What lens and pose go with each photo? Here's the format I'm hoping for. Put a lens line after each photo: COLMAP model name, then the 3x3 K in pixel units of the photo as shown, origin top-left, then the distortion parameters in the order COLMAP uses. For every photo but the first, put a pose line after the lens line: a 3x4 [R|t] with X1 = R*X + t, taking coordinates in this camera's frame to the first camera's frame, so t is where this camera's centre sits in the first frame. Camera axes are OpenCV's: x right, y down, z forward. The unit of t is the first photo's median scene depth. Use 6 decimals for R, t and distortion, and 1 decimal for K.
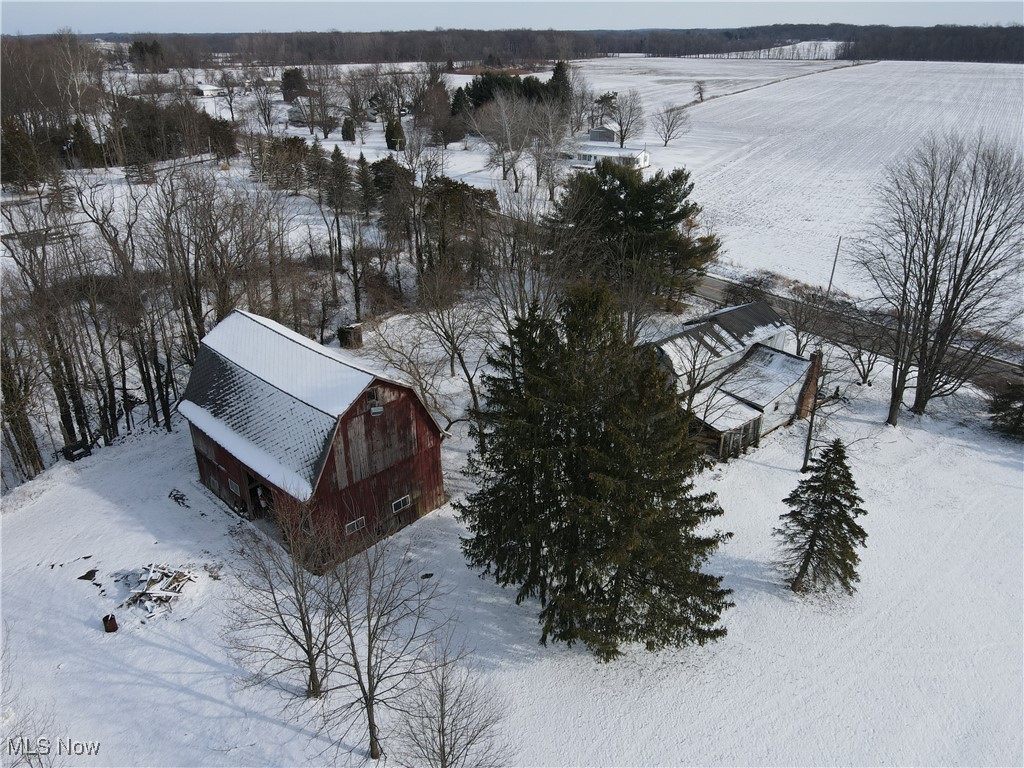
lens RADIAL K [[755.3, 0, 511.6], [0, 755.3, 406.9], [0, 0, 1]] dist [0.011337, 0.019134]
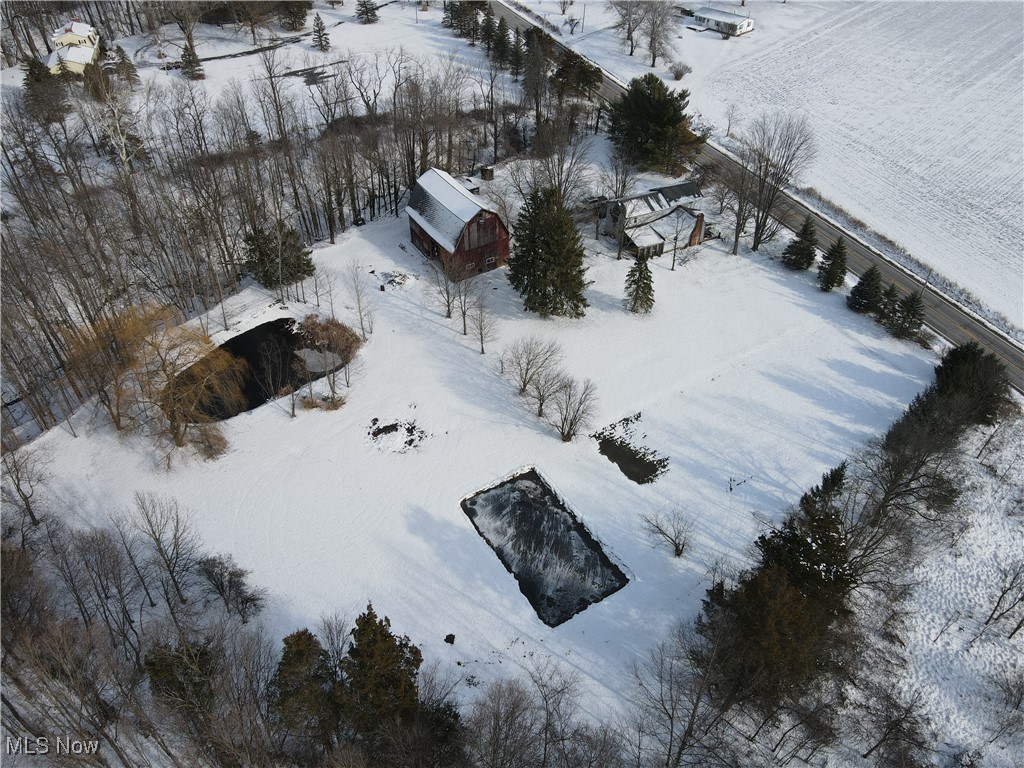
lens RADIAL K [[755.3, 0, 508.5], [0, 755.3, 384.8], [0, 0, 1]] dist [0.011337, 0.019134]
pose [[0.969685, 0.154921, -0.188971, 0.424992], [-0.105693, 0.963166, 0.247266, -0.092835], [0.220317, -0.219797, 0.950342, -1.362685]]
